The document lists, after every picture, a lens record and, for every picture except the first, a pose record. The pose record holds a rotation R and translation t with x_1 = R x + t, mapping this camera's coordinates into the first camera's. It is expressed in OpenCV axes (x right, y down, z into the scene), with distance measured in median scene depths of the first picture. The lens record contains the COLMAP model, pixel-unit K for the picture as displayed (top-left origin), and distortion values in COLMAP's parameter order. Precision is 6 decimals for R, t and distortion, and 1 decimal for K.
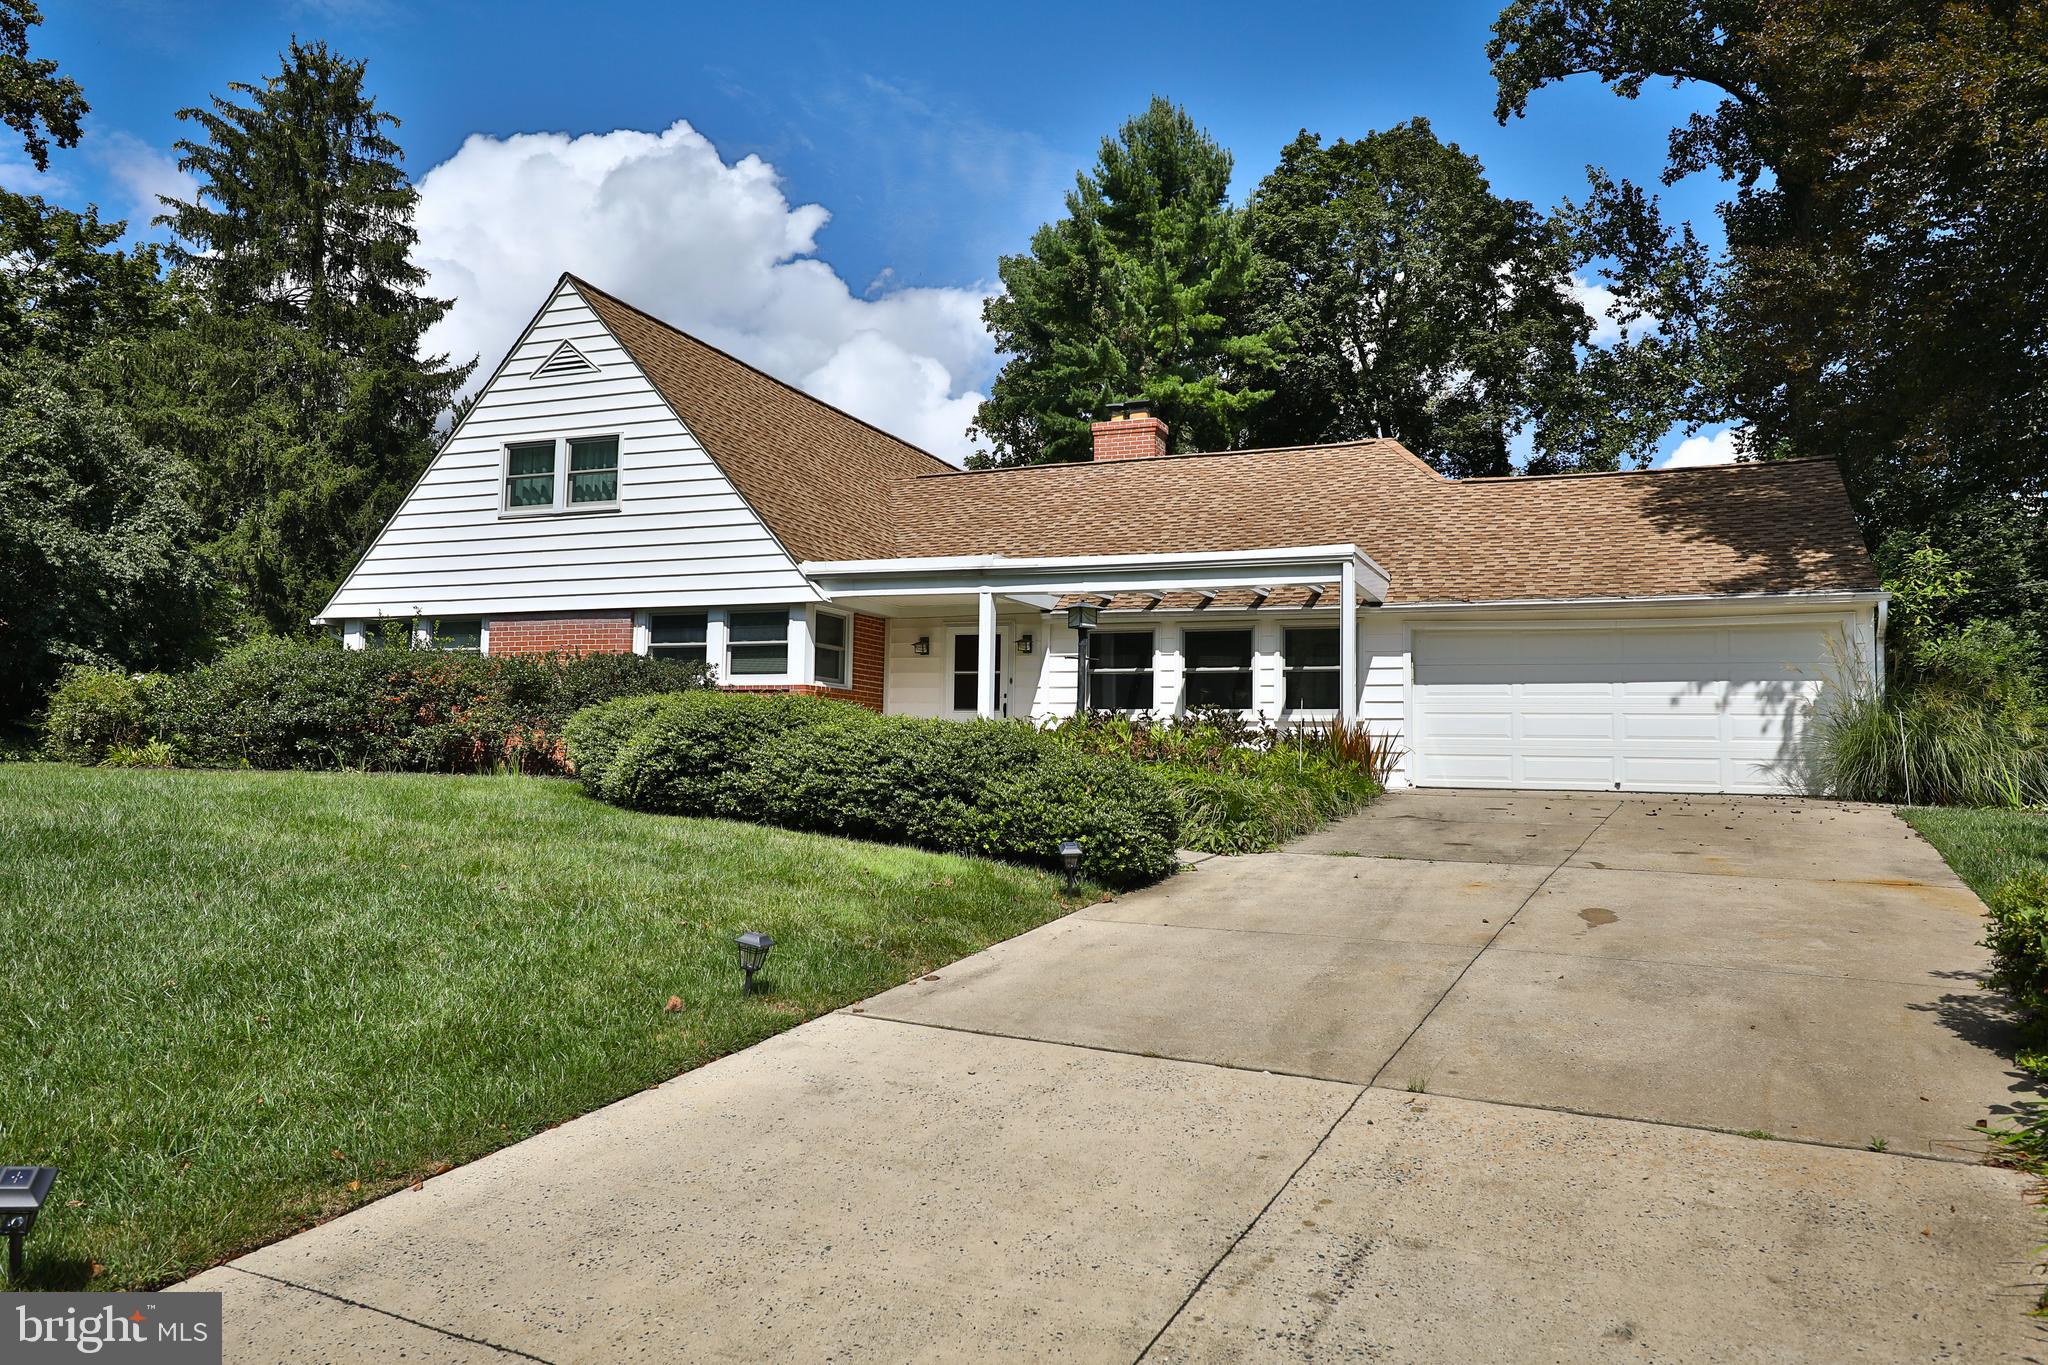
lens RADIAL K [[1340.3, 0, 1014.9], [0, 1340.3, 687.7], [0, 0, 1]] dist [0.013200, 0.003787]
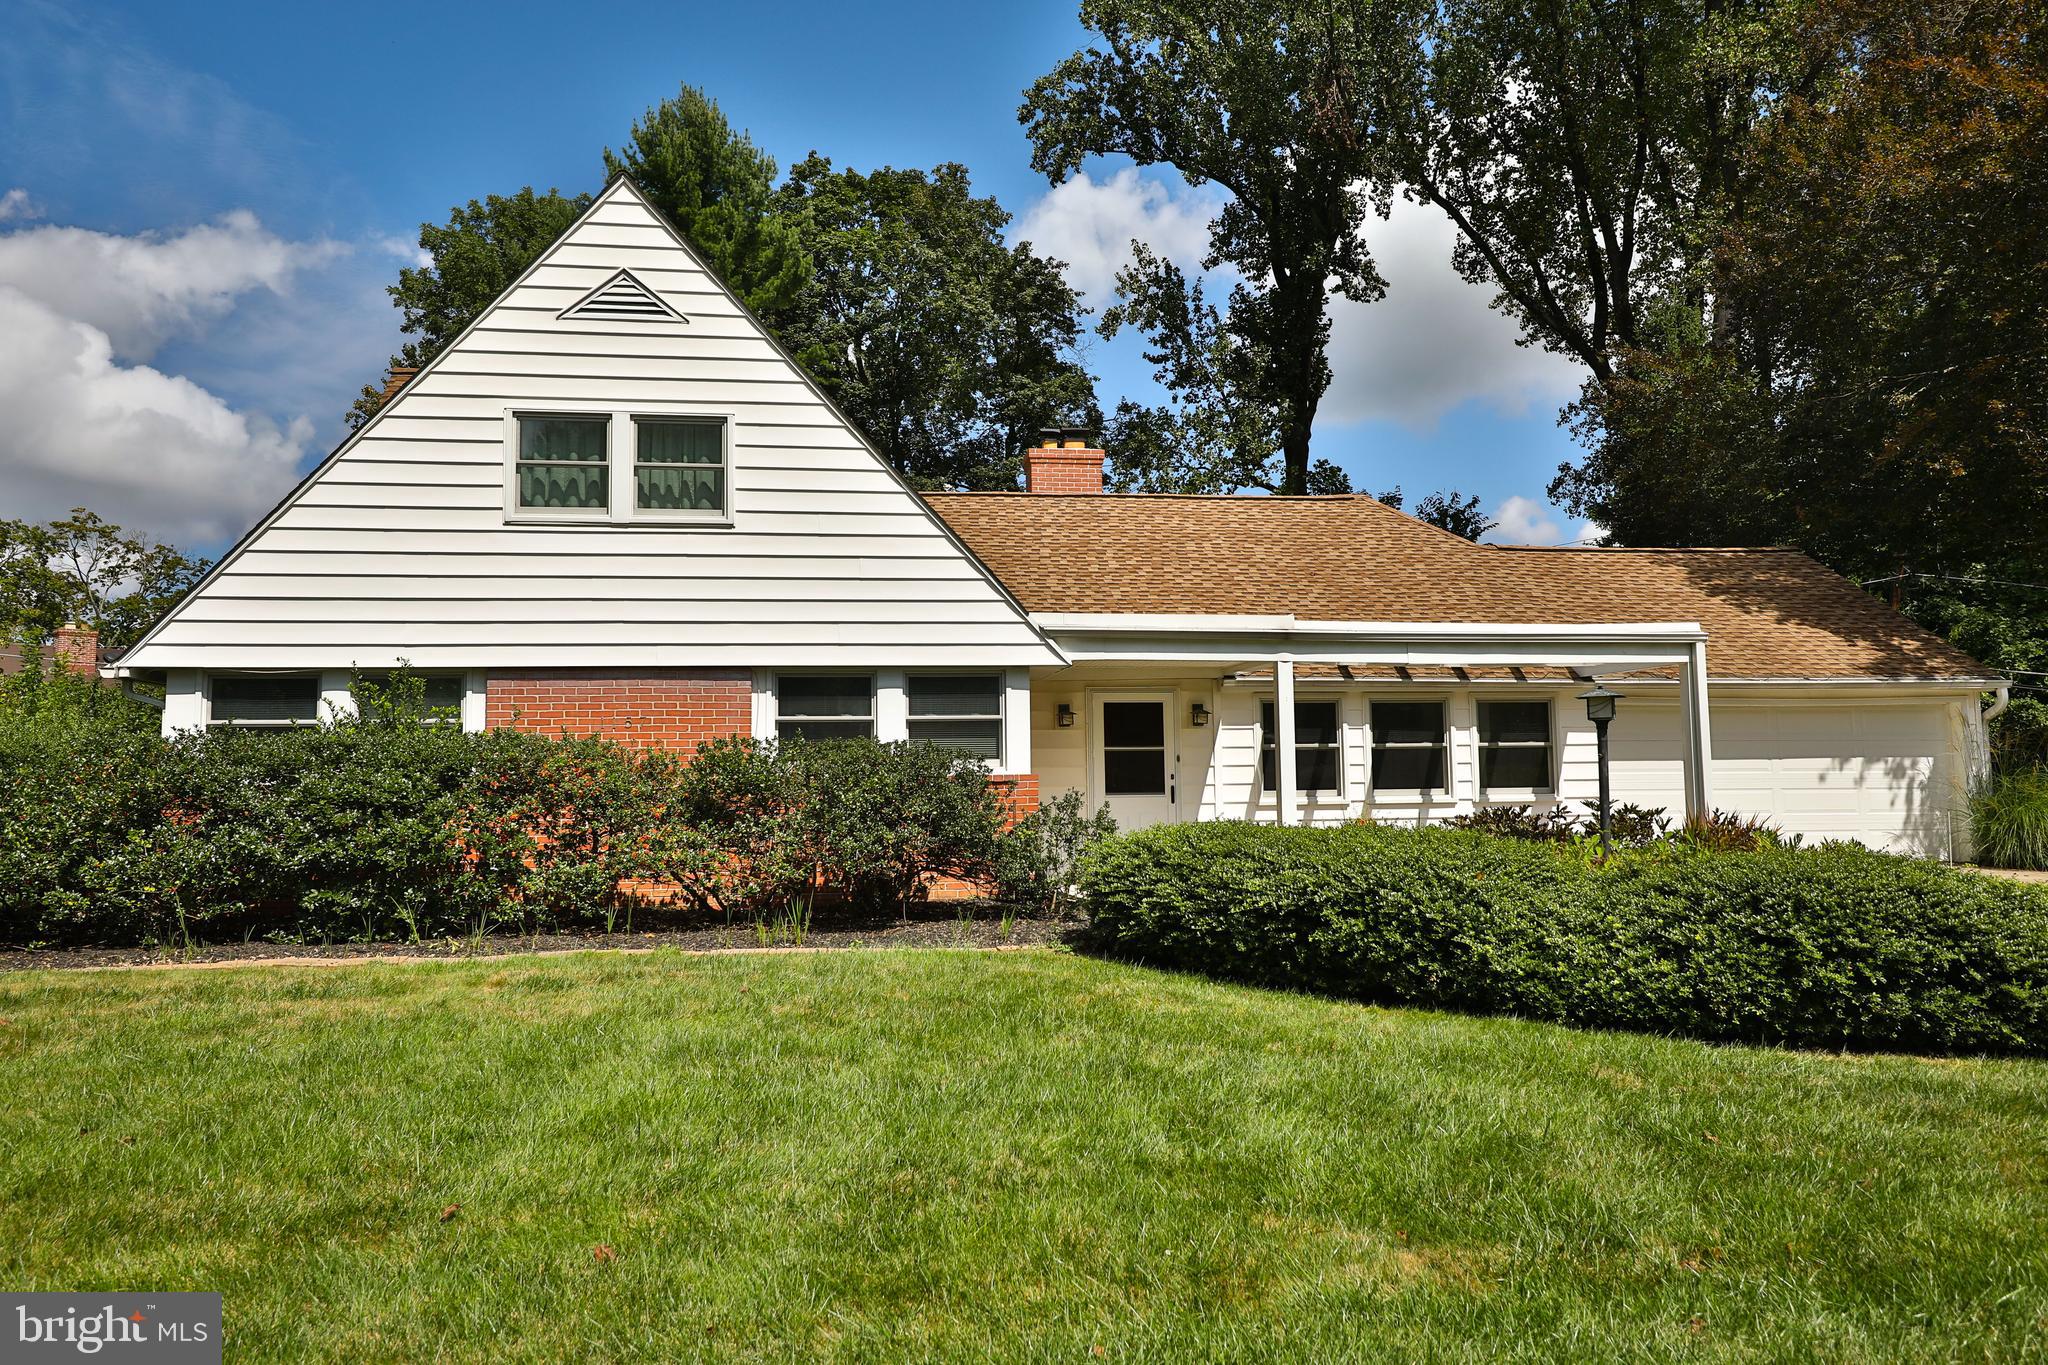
lens RADIAL K [[1340.3, 0, 1025.8], [0, 1340.3, 677.6], [0, 0, 1]] dist [0.013200, 0.003787]
pose [[0.883151, 0.012310, 0.468928, -0.482420], [-0.001549, 0.999727, -0.023327, -0.036900], [-0.469087, 0.019875, 0.882928, 0.313578]]
